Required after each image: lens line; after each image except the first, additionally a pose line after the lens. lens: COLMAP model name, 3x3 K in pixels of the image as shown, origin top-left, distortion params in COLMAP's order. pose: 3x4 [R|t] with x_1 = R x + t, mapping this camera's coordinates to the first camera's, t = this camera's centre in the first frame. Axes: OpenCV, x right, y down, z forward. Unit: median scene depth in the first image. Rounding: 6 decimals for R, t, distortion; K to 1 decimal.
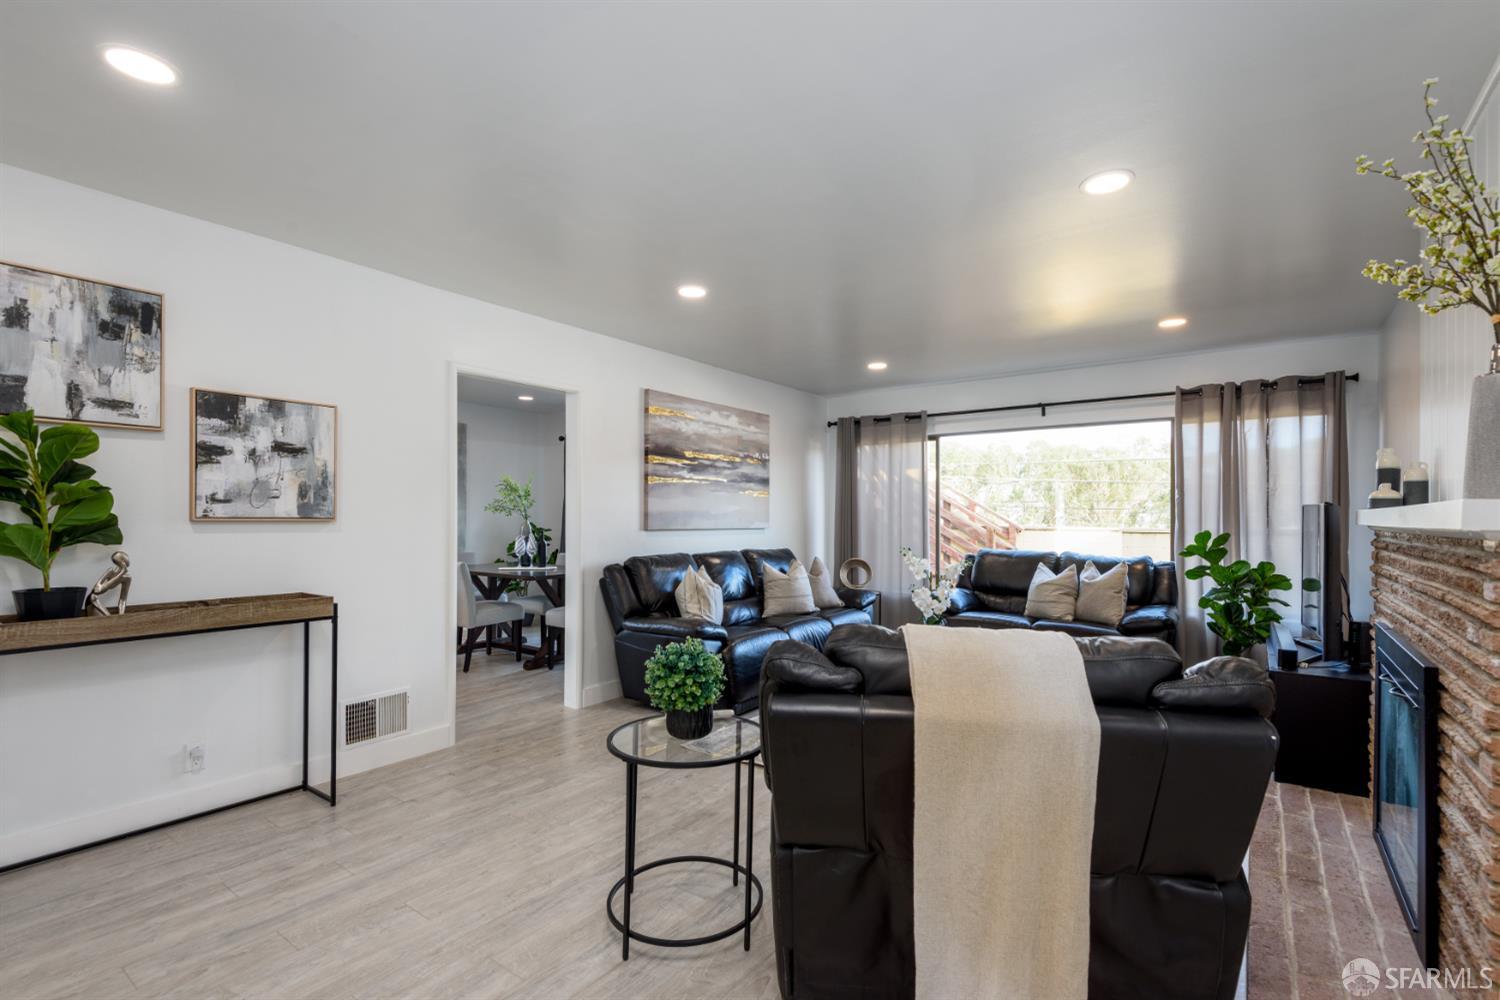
lens RADIAL K [[708.5, 0, 761.7], [0, 708.5, 506.2], [0, 0, 1]] dist [-0.001449, -0.000107]
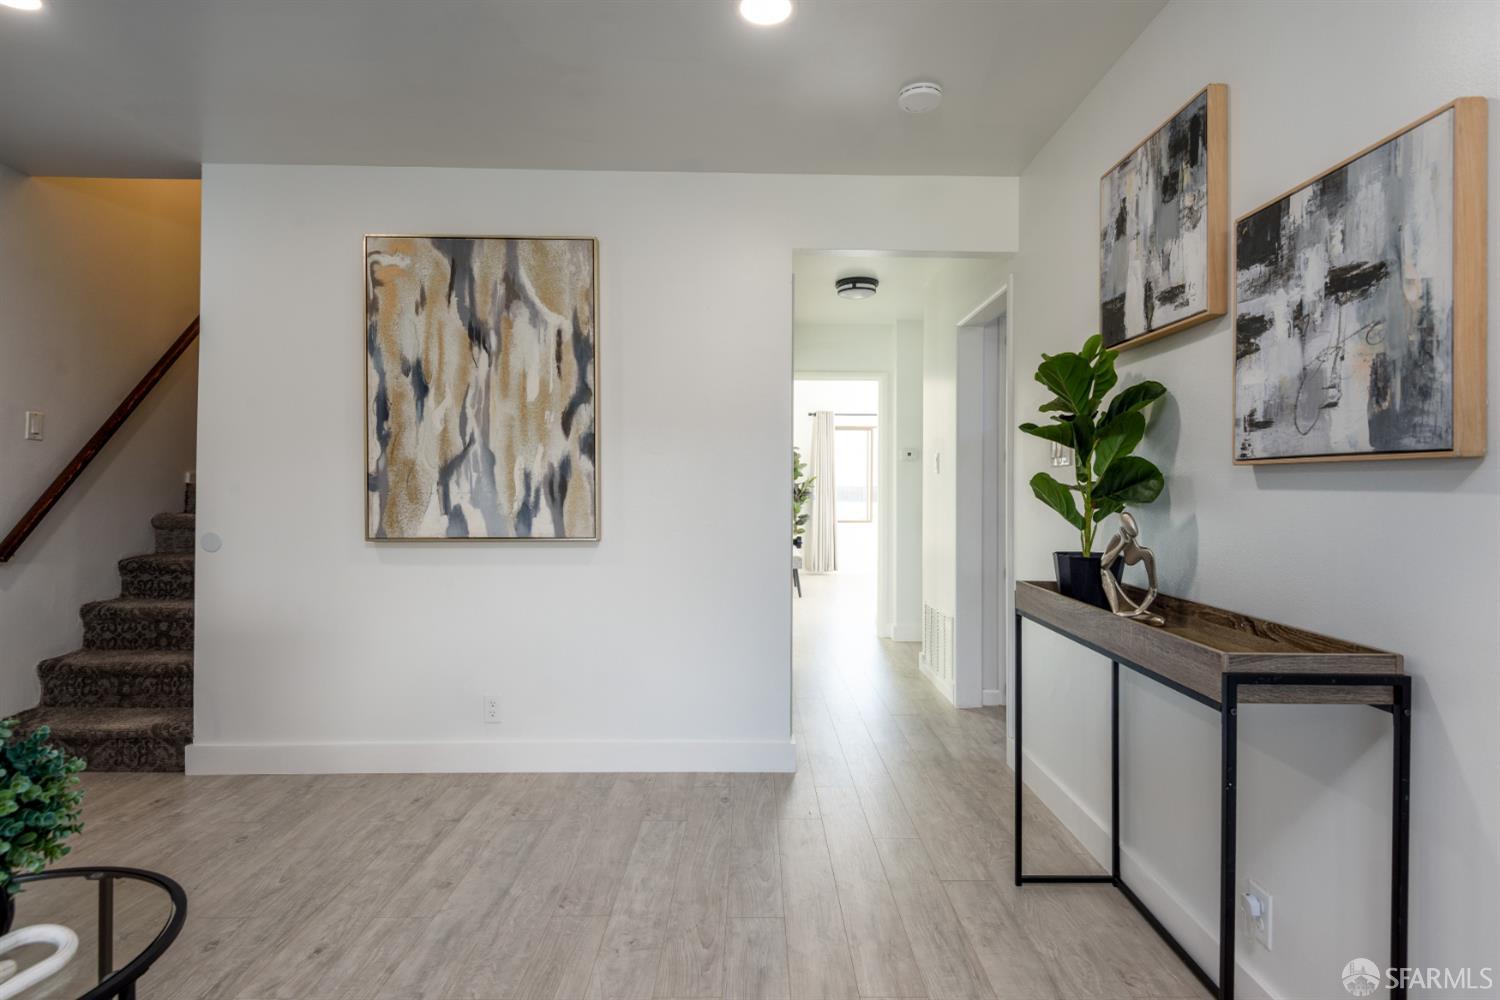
lens RADIAL K [[759.5, 0, 771.2], [0, 759.5, 476.7], [0, 0, 1]] dist [0.002960, -0.000069]
pose [[-0.803666, -0.012122, -0.594957, -0.163011], [0.004159, 0.999654, -0.025985, 0.041005], [0.595066, -0.023357, -0.803337, 1.202802]]
